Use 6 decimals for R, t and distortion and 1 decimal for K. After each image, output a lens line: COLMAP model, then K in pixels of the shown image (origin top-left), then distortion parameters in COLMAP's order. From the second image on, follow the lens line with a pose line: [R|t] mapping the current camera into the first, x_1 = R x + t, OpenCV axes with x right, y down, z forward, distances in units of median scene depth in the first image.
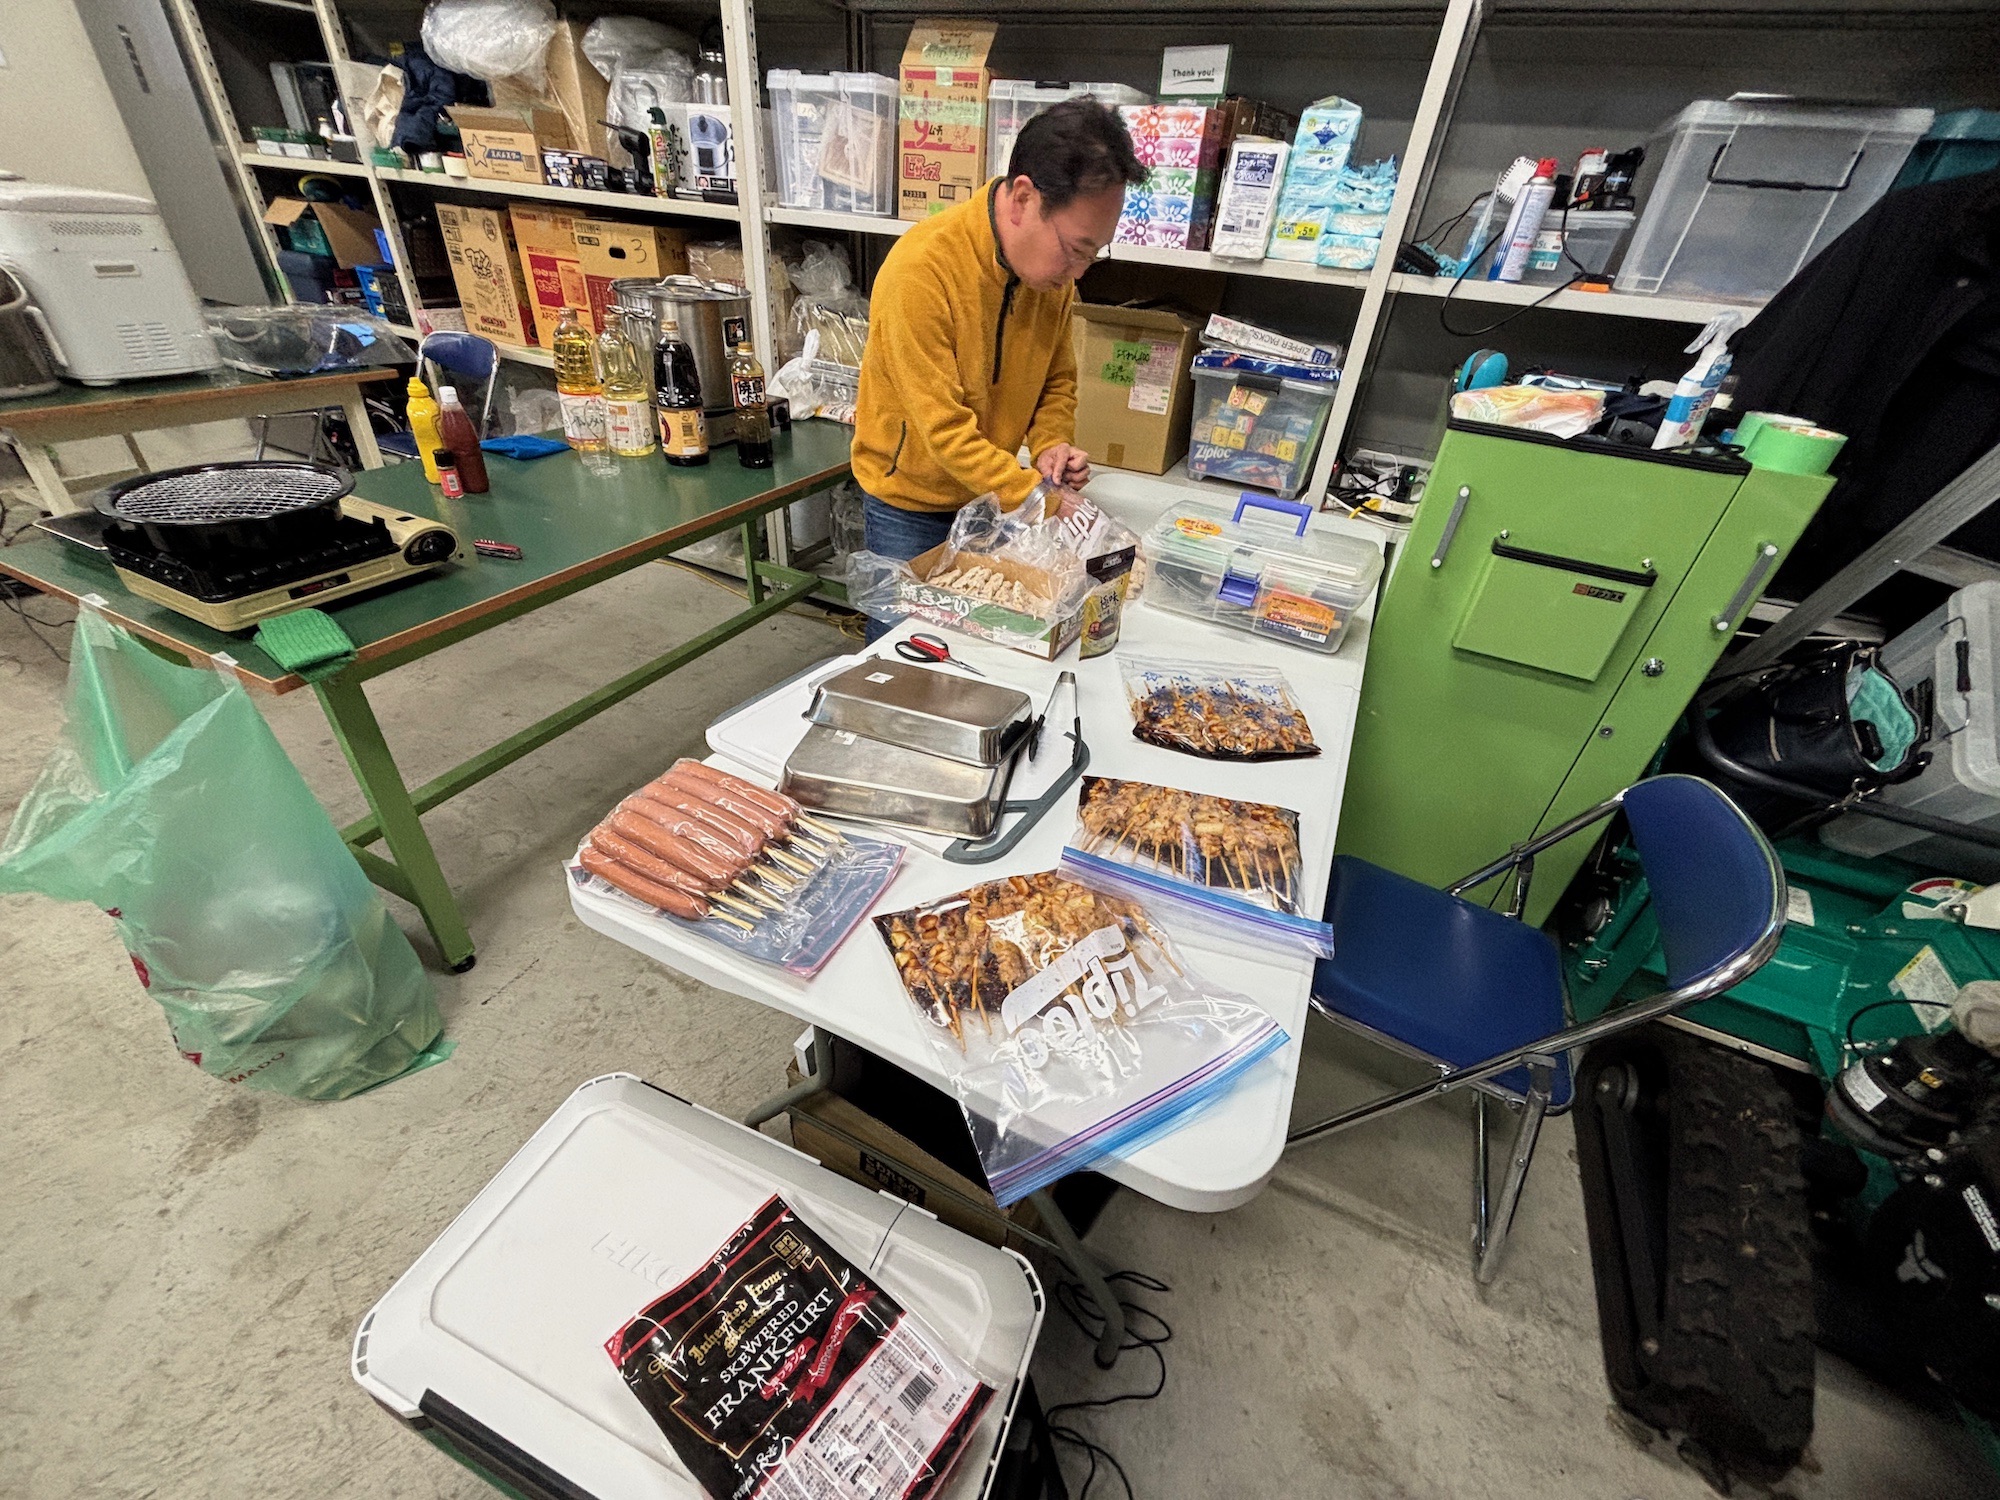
lens RADIAL K [[797.0, 0, 999.4], [0, 797.0, 750.2], [0, 0, 1]] dist [-0.002573, 0.000738]
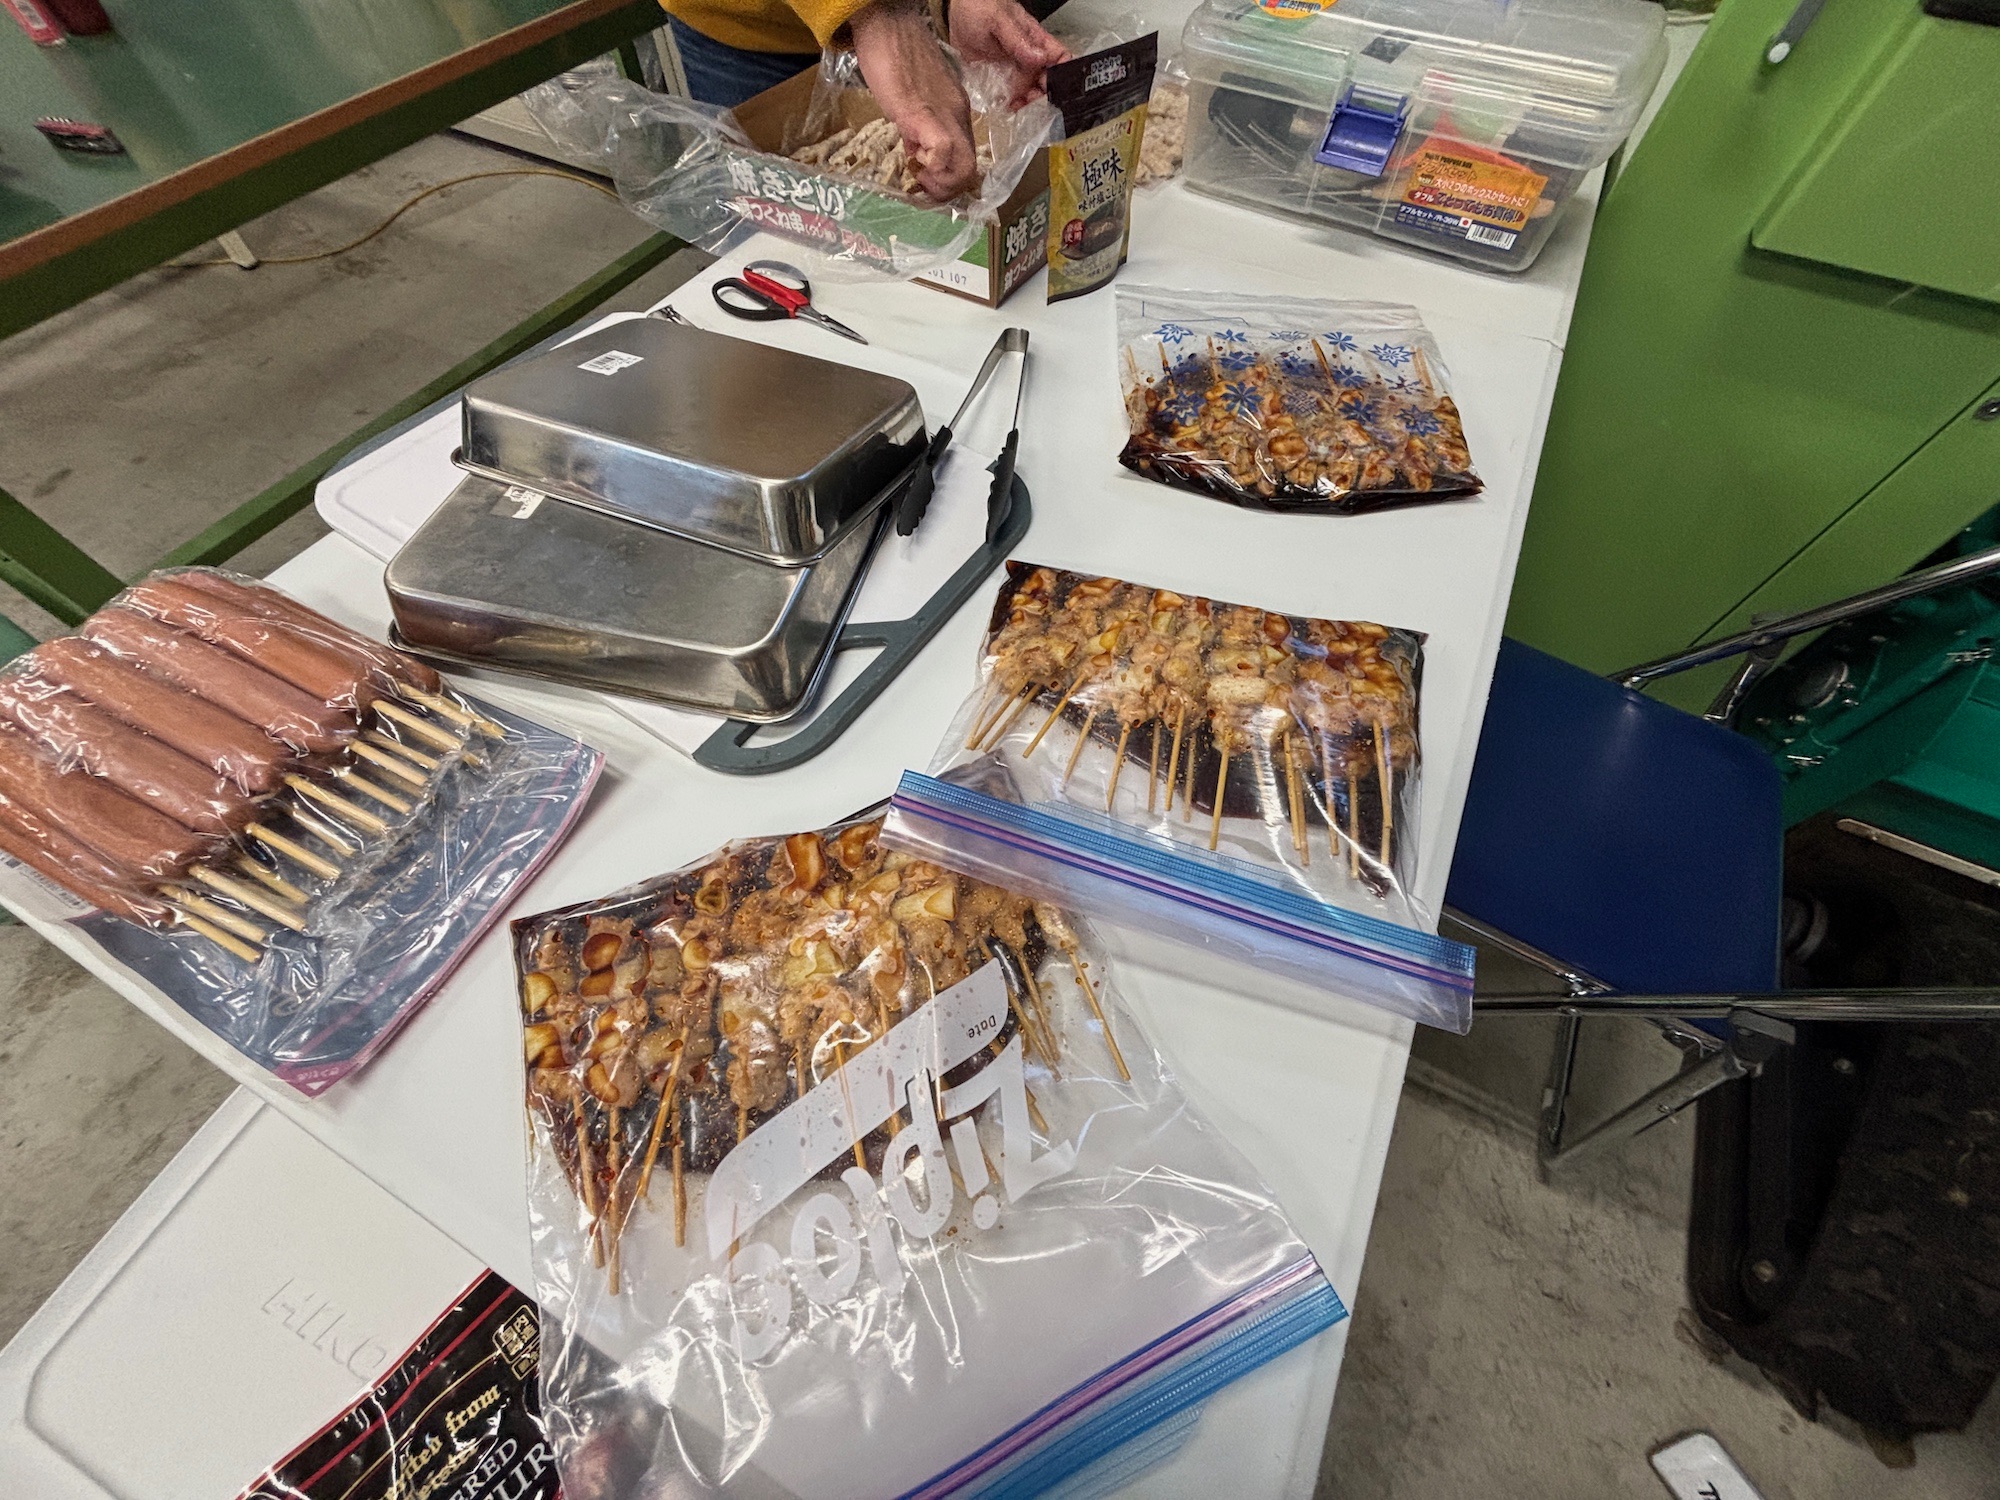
lens RADIAL K [[797.0, 0, 996.6], [0, 797.0, 744.3], [0, 0, 1]] dist [-0.002573, 0.000738]
pose [[0.996939, 0.001877, -0.078158, 0.124055], [0.028440, 0.922515, 0.384912, -0.051568], [0.072824, -0.385956, 0.919638, 0.420349]]
